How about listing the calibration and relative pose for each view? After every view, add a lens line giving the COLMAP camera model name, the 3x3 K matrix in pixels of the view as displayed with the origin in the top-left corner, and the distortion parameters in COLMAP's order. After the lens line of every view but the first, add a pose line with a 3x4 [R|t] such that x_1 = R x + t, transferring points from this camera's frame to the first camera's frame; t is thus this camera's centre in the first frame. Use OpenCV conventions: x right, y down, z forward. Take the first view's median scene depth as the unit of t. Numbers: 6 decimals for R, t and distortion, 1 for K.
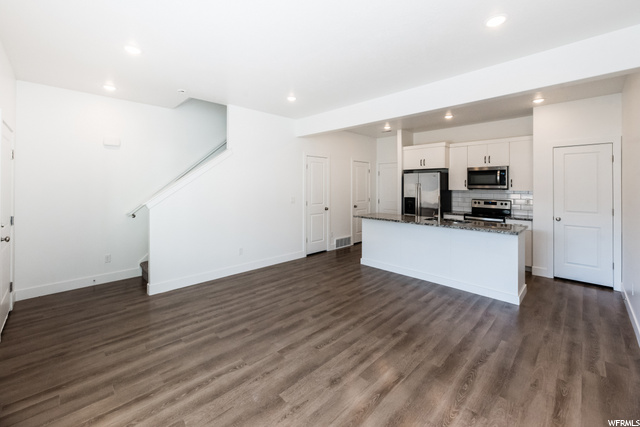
lens RADIAL K [[258.7, 0, 352.9], [0, 258.7, 186.0], [0, 0, 1]] dist [-0.000718, -0.000070]
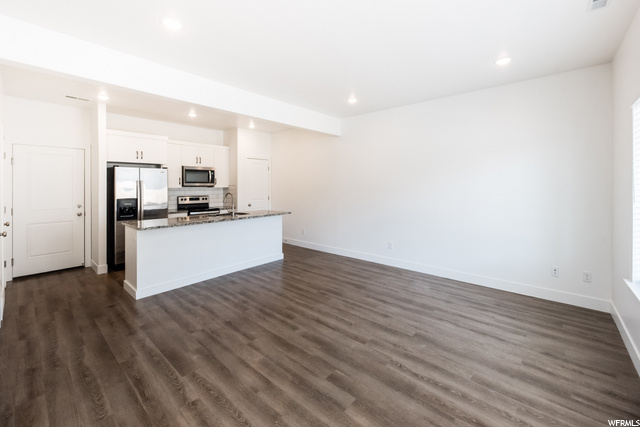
lens RADIAL K [[259.0, 0, 286.6], [0, 259.0, 184.5], [0, 0, 1]] dist [0.001315, -0.000159]
pose [[0.066091, -0.001378, 0.997813, -0.742058], [0.001128, 0.999999, 0.001306, 0.003838], [-0.997813, 0.001039, 0.066092, 0.689327]]
